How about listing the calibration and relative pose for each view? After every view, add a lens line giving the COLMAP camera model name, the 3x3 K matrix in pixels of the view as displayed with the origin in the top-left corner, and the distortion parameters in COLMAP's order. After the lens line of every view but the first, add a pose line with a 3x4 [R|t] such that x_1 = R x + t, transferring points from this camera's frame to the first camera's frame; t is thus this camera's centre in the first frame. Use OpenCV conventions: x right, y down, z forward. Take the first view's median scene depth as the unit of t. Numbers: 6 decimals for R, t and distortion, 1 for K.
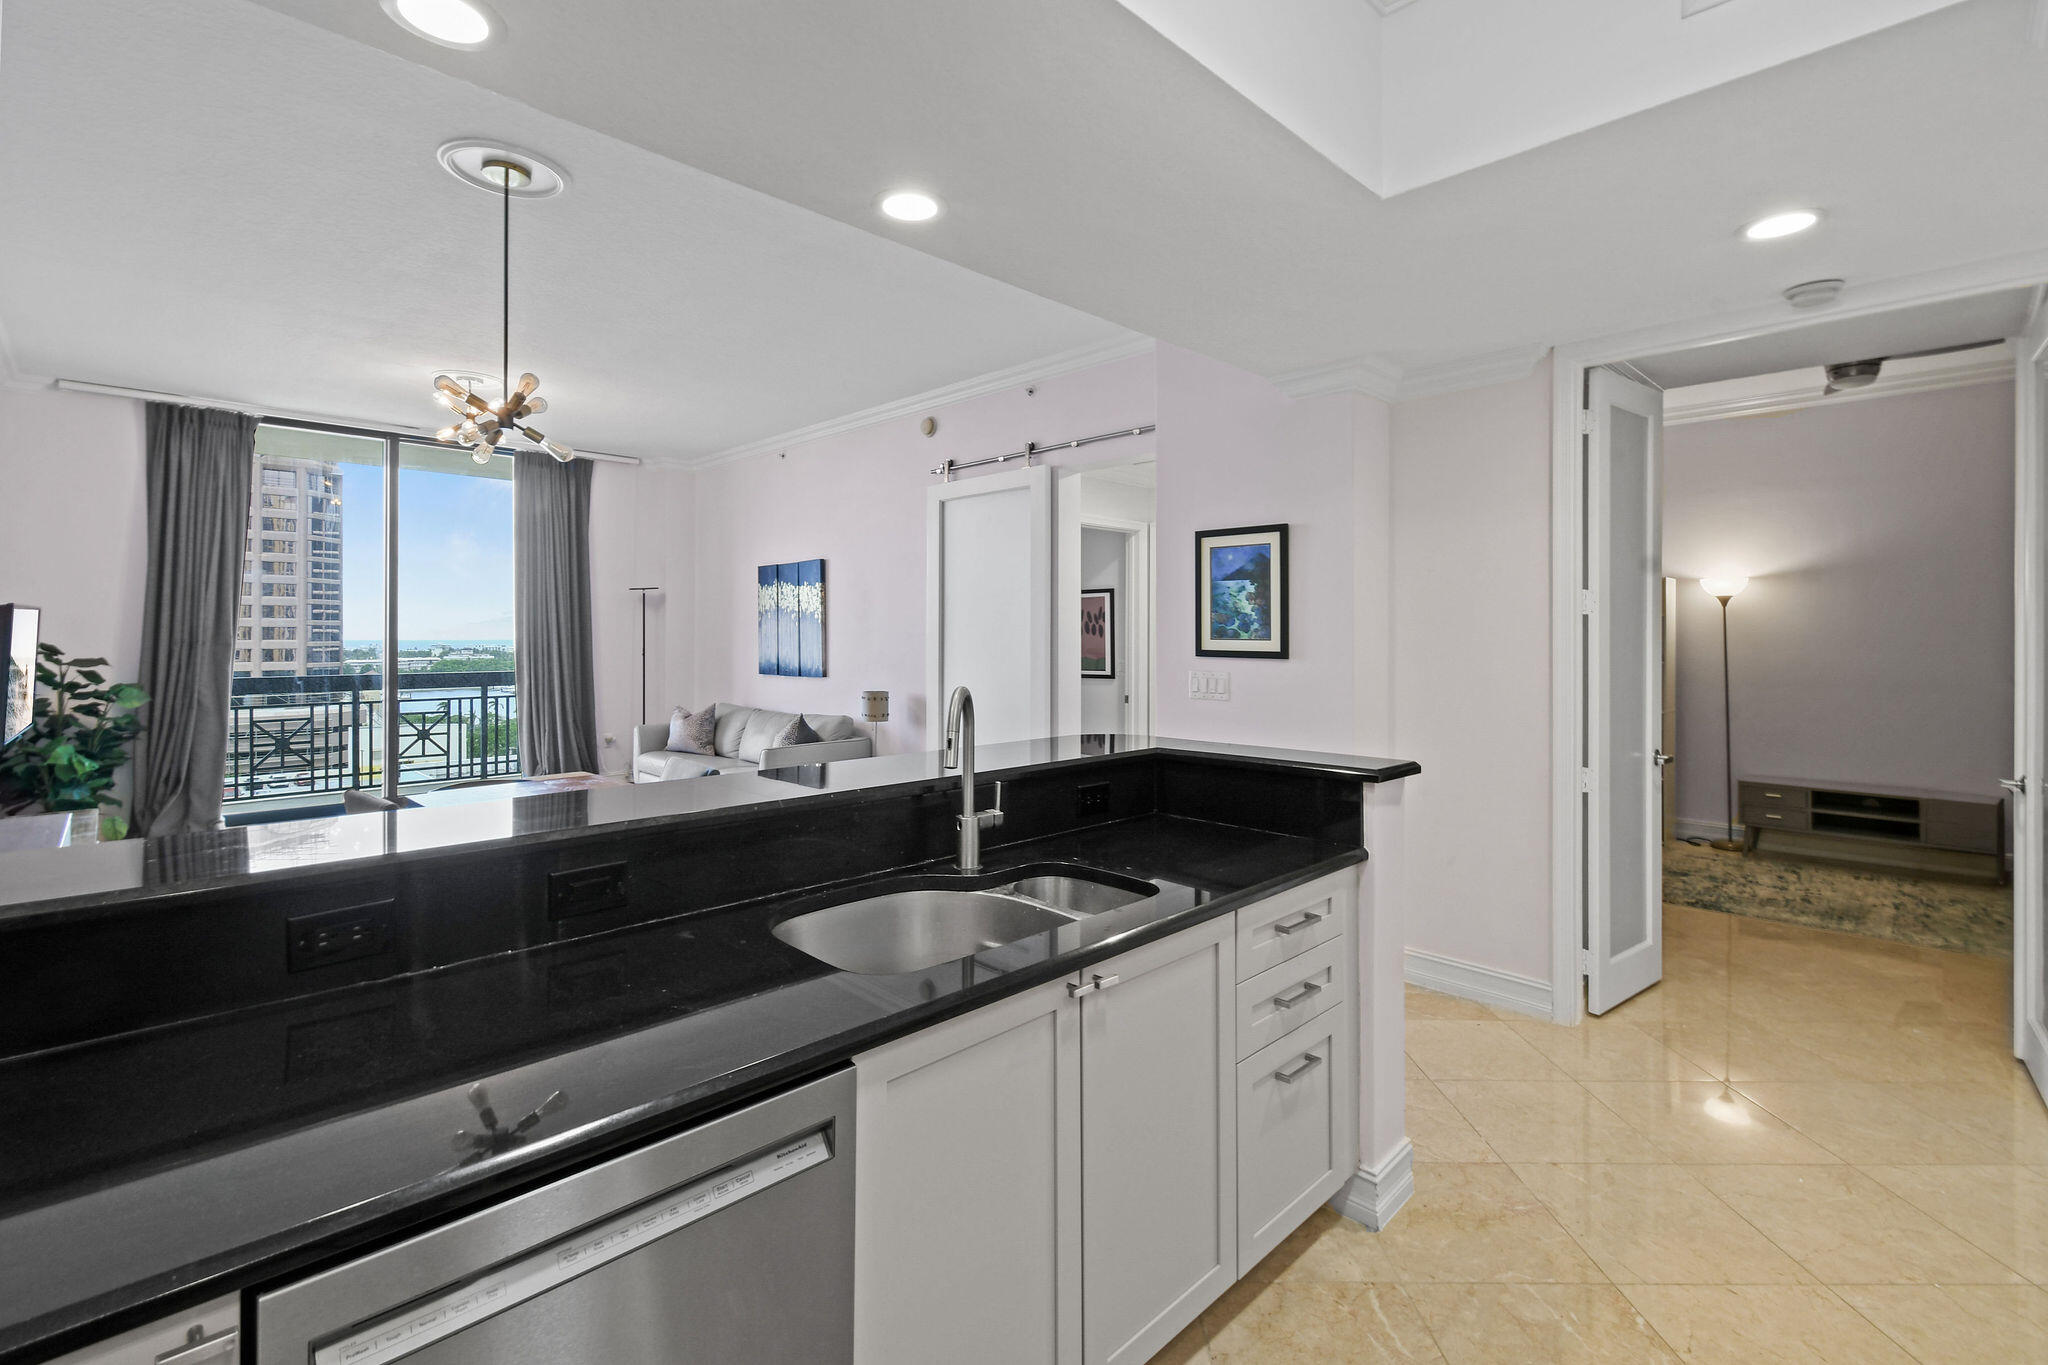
lens RADIAL K [[903.7, 0, 1021.6], [0, 903.7, 611.5], [0, 0, 1]] dist [0.005164, -0.003960]
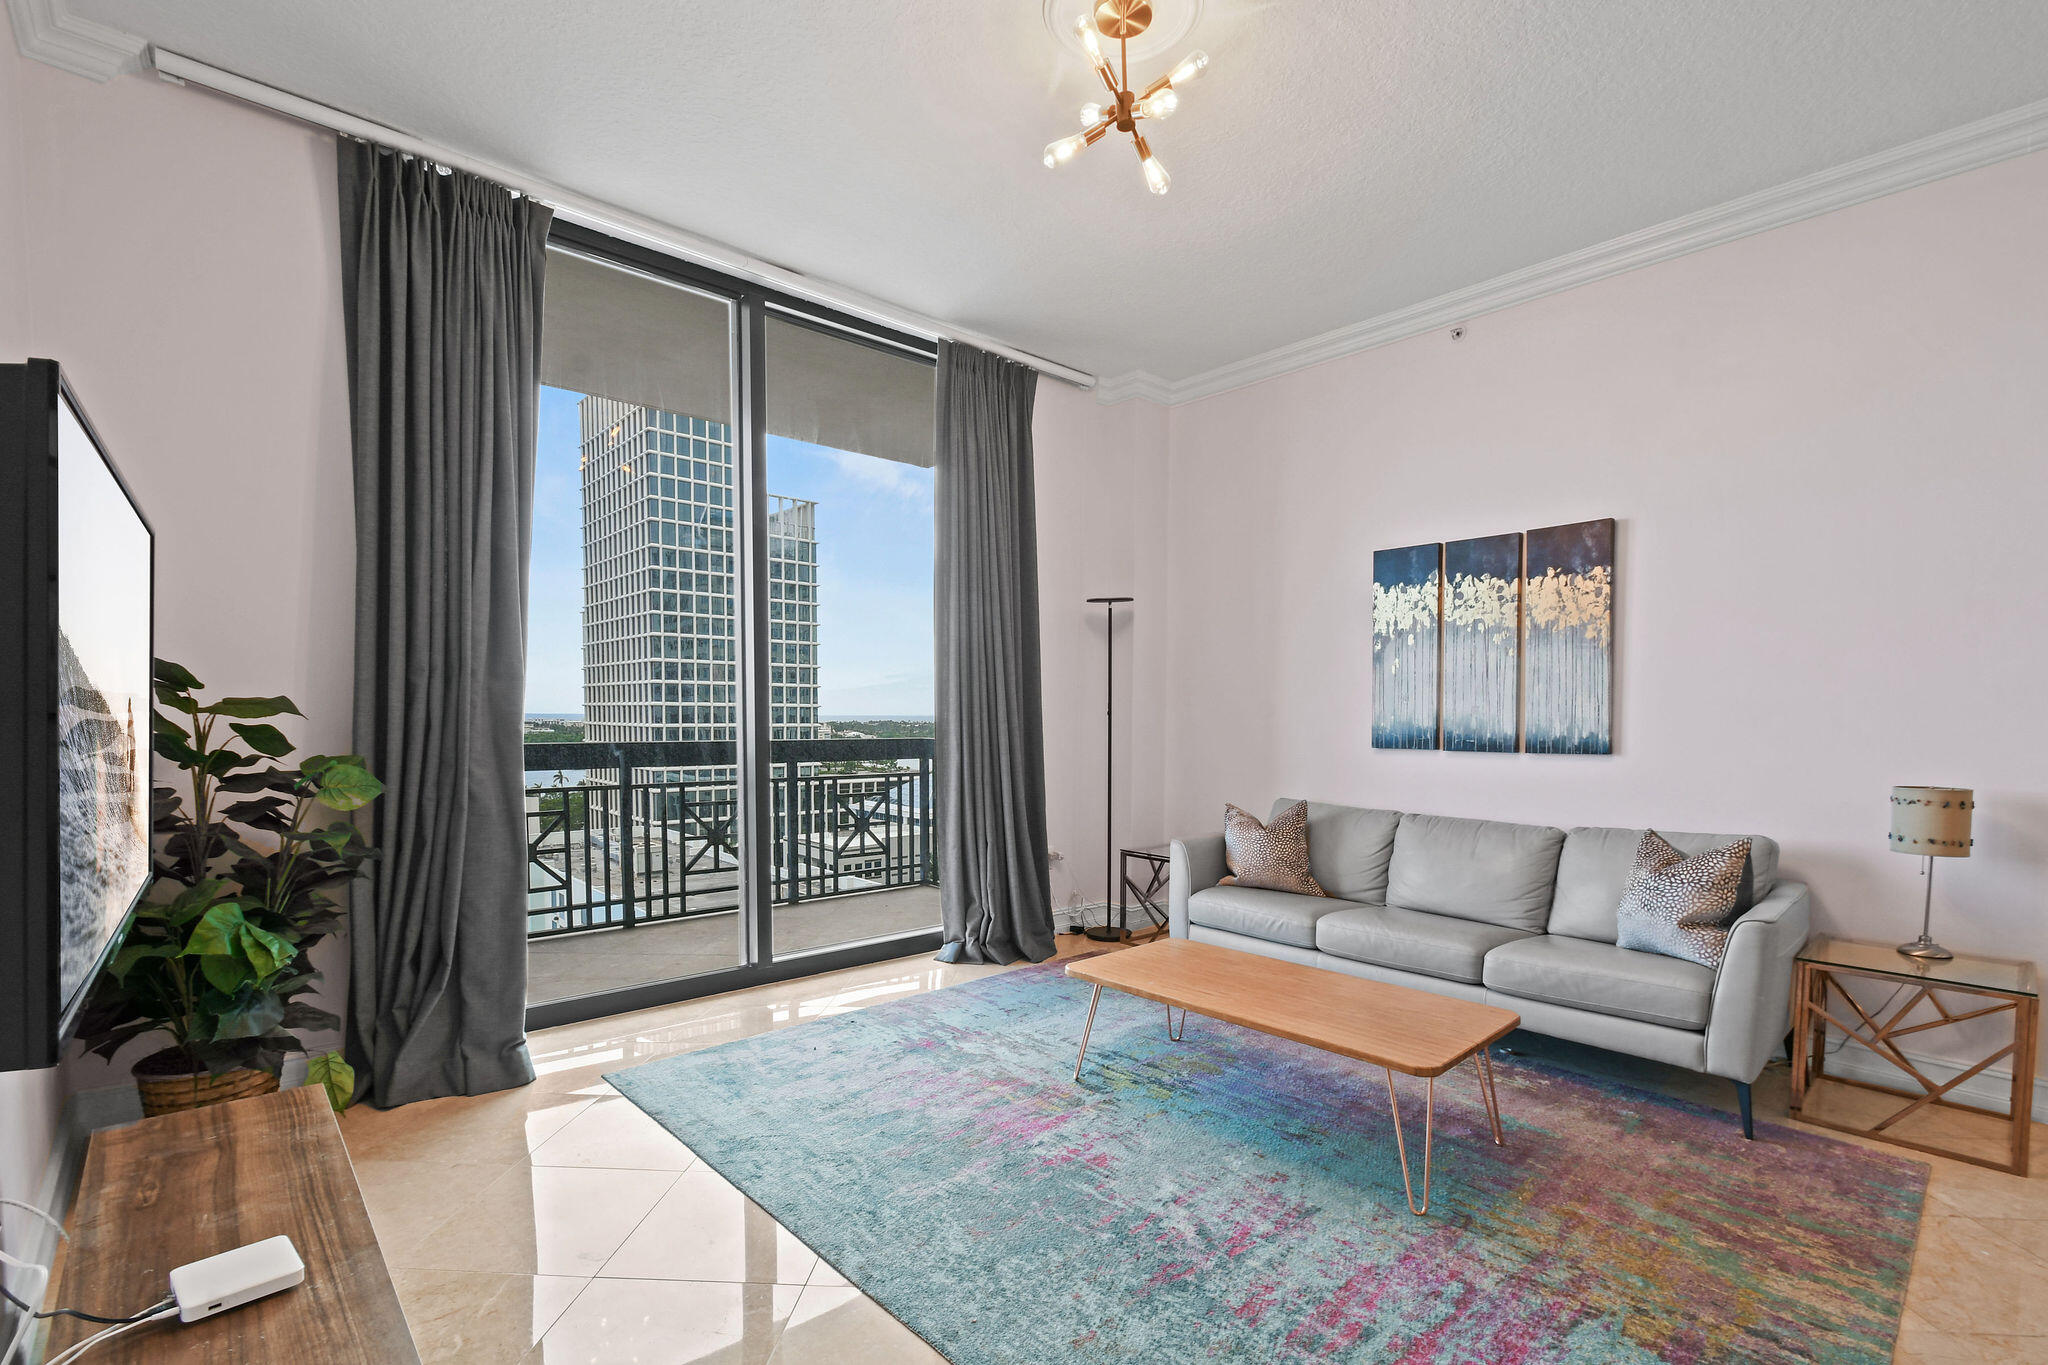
lens RADIAL K [[903.7, 0, 1008.1], [0, 903.7, 748.6], [0, 0, 1]] dist [0.005164, -0.003960]
pose [[0.998466, 0.008712, -0.054681, -0.621852], [-0.005168, 0.997896, 0.064621, 0.044737], [0.055129, -0.064240, 0.996411, 0.562863]]
